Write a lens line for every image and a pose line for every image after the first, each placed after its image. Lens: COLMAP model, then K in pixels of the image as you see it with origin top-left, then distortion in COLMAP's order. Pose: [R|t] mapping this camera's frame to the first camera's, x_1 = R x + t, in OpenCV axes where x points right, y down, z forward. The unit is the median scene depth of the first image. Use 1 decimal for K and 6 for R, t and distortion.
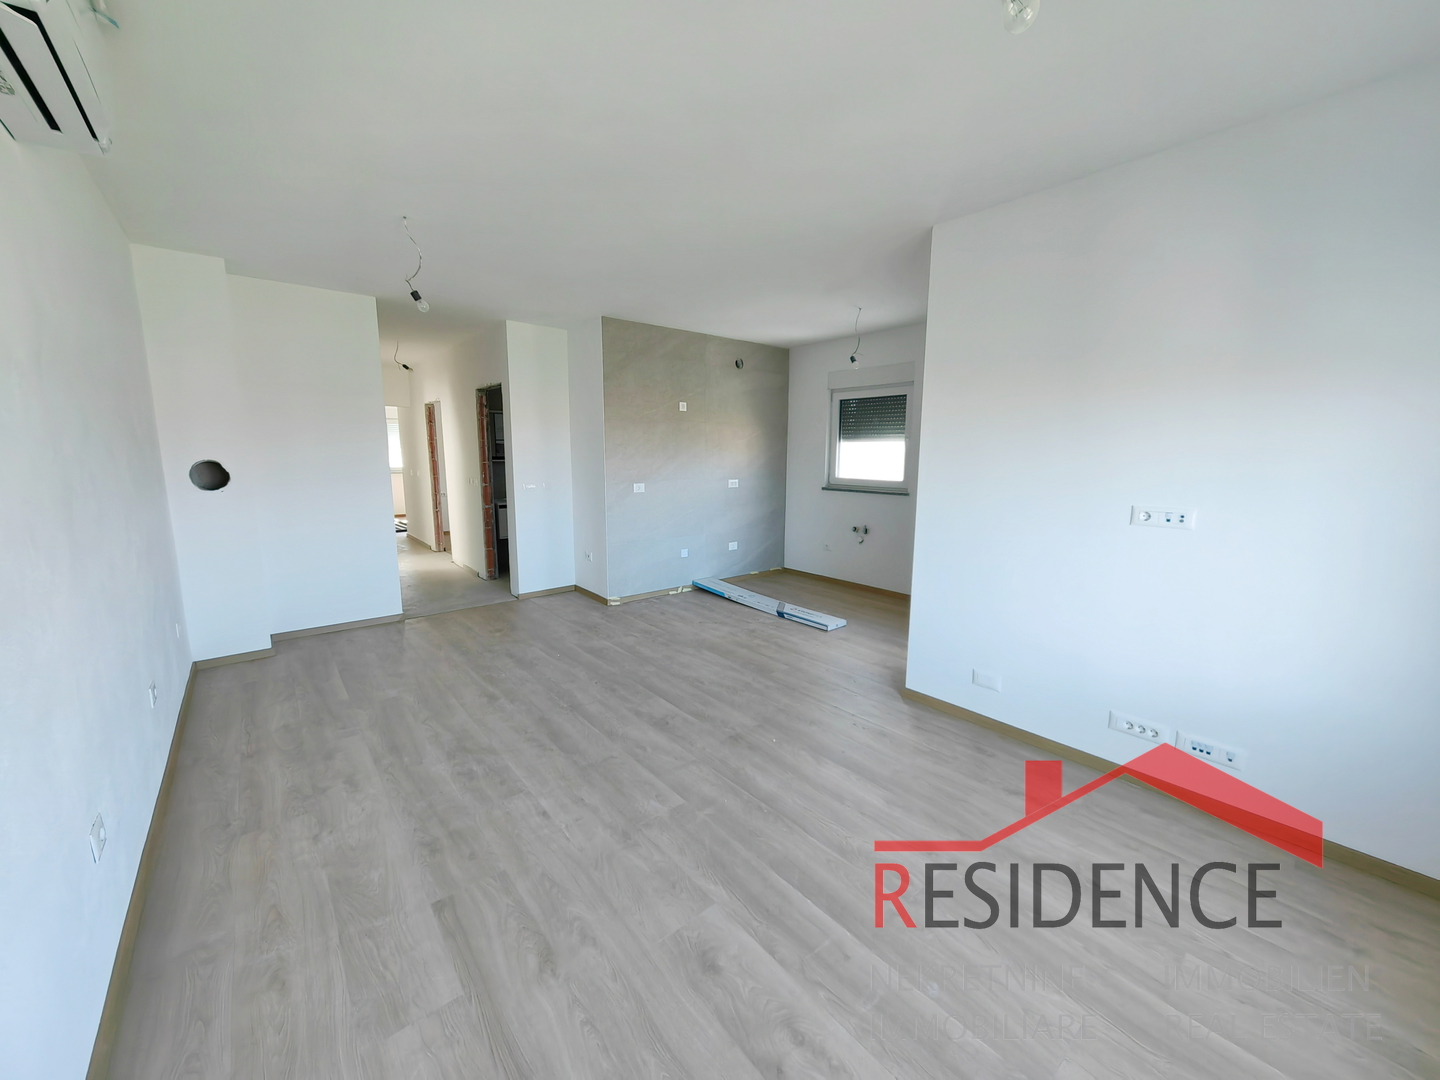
lens RADIAL K [[552.8, 0, 720.0], [0, 552.8, 540.0], [0, 0, 1]] dist [-0.001721, -0.000025]
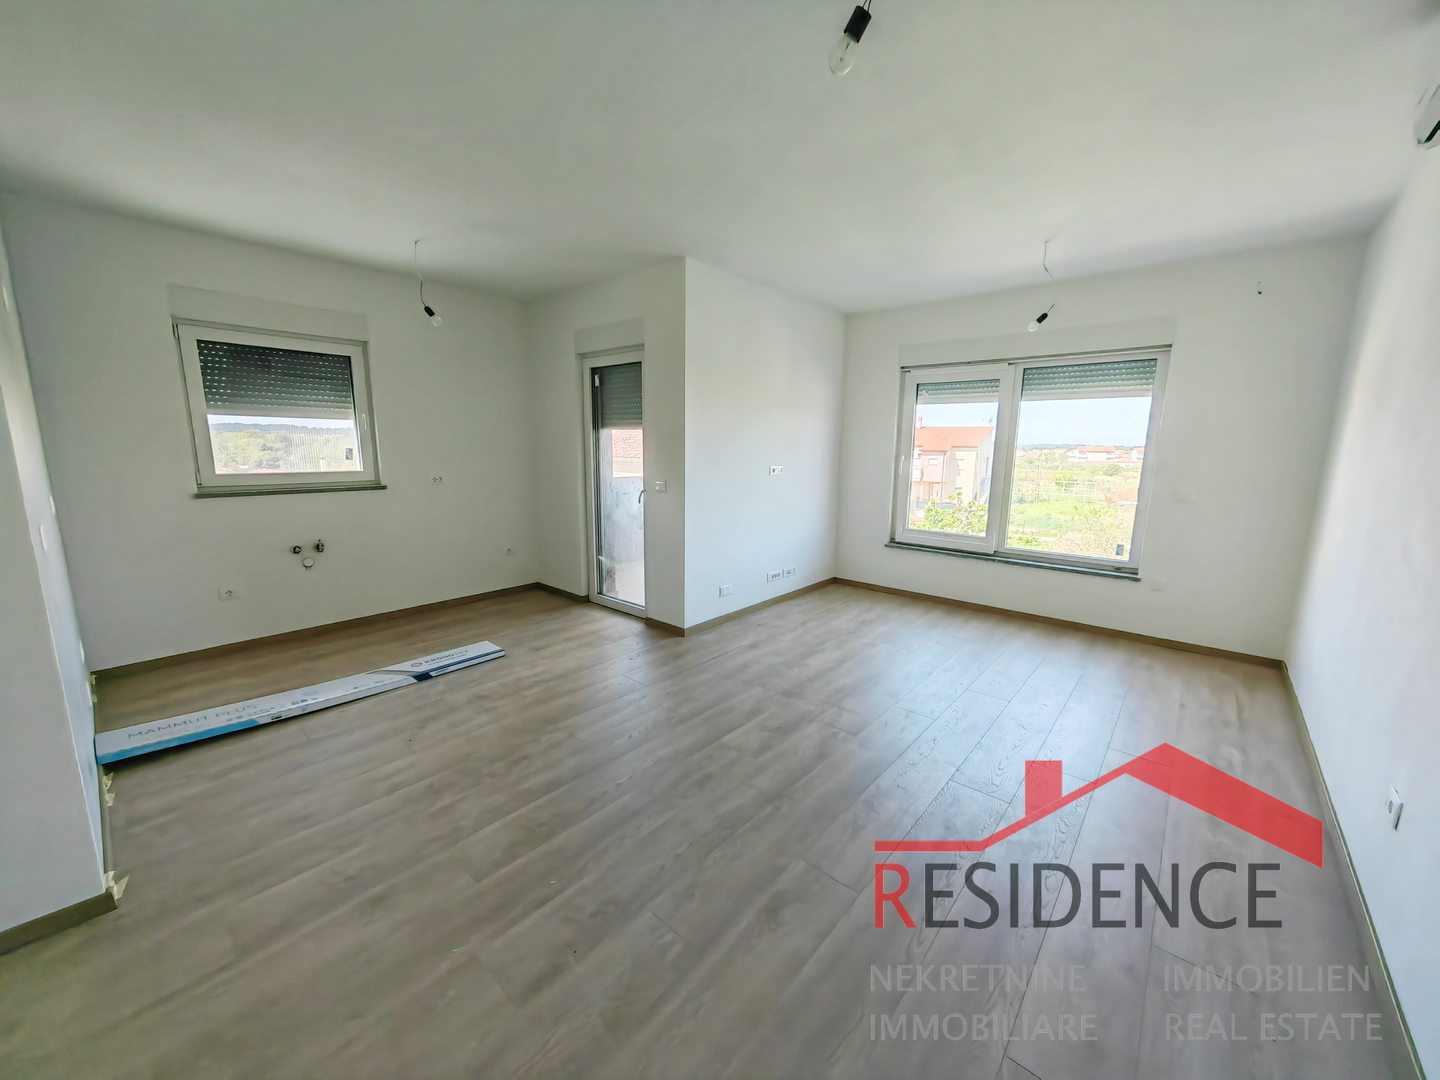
lens RADIAL K [[552.8, 0, 720.0], [0, 552.8, 540.0], [0, 0, 1]] dist [-0.001721, -0.000025]
pose [[-0.150752, -0.178845, 0.972259, -0.609388], [0.146156, 0.968659, 0.200845, -0.116019], [-0.977708, 0.172379, -0.119888, 0.756358]]
